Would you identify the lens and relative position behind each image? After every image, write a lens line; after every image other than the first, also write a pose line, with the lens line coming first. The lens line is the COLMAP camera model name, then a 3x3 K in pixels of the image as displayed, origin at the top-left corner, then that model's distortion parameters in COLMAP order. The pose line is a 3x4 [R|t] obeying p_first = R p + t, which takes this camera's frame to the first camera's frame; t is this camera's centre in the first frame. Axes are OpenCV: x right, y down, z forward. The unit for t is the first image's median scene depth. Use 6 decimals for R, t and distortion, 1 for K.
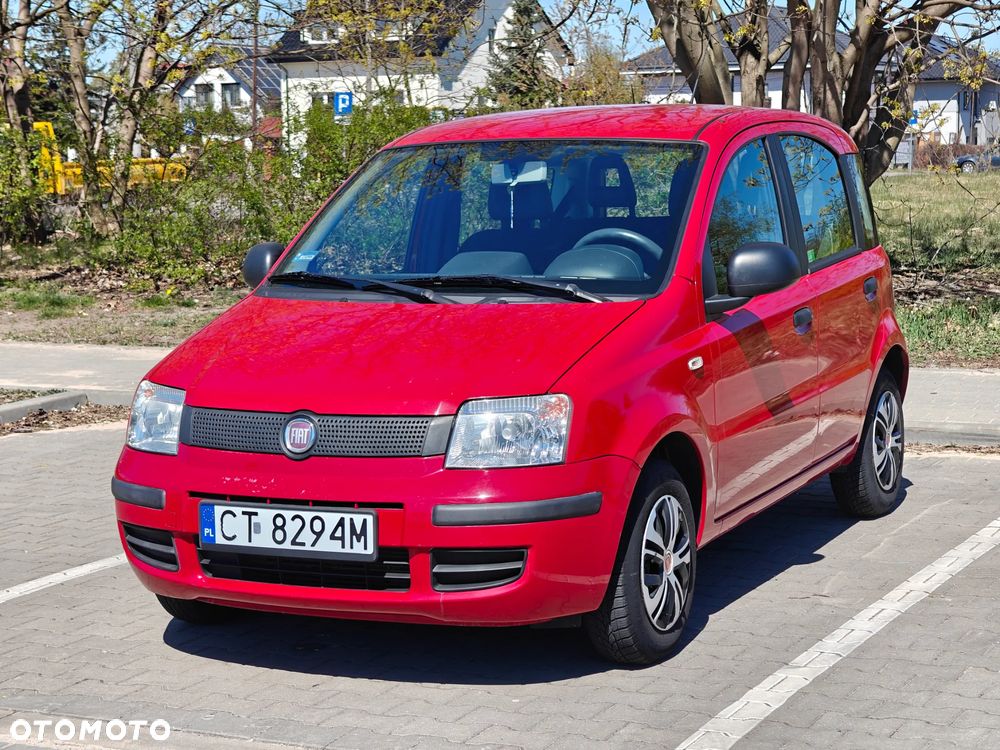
lens RADIAL K [[2101.6, 0, 506.6], [0, 2101.6, 373.9], [0, 0, 1]] dist [0.076865, 0.000000]
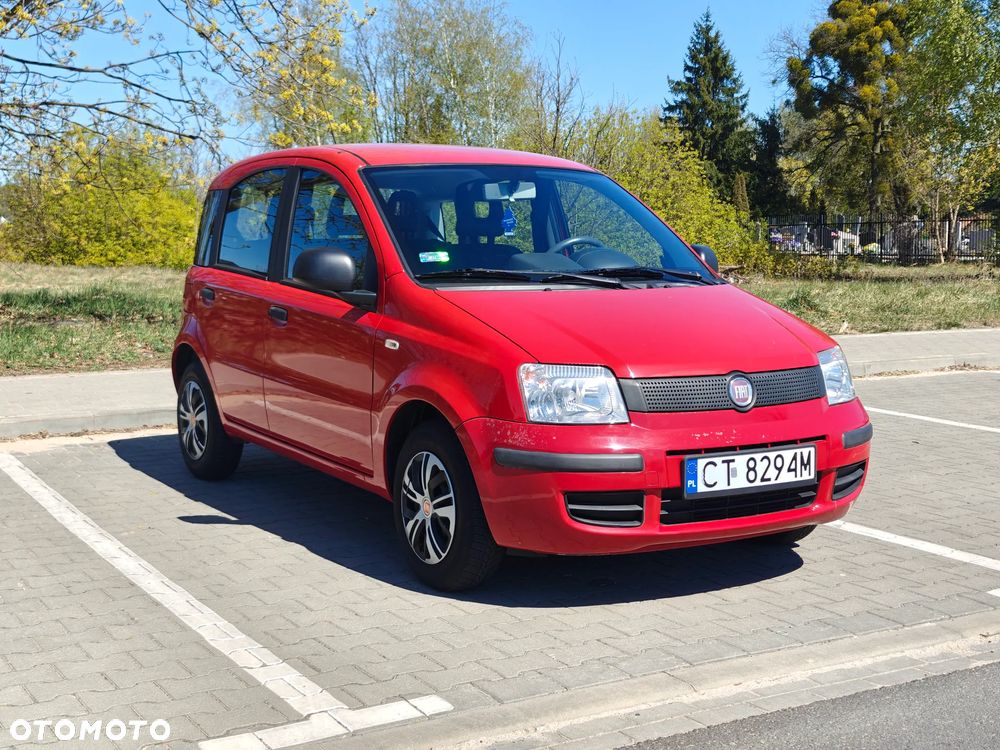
lens RADIAL K [[1381.0, 0, 499.5], [0, 1381.0, 382.7], [0, 0, 1]] dist [0.039932, 0.000000]
pose [[0.562374, -0.069596, 0.823949, -0.805889], [0.074710, 0.996653, 0.033191, -0.012237], [-0.823501, 0.042891, 0.565691, 0.649100]]
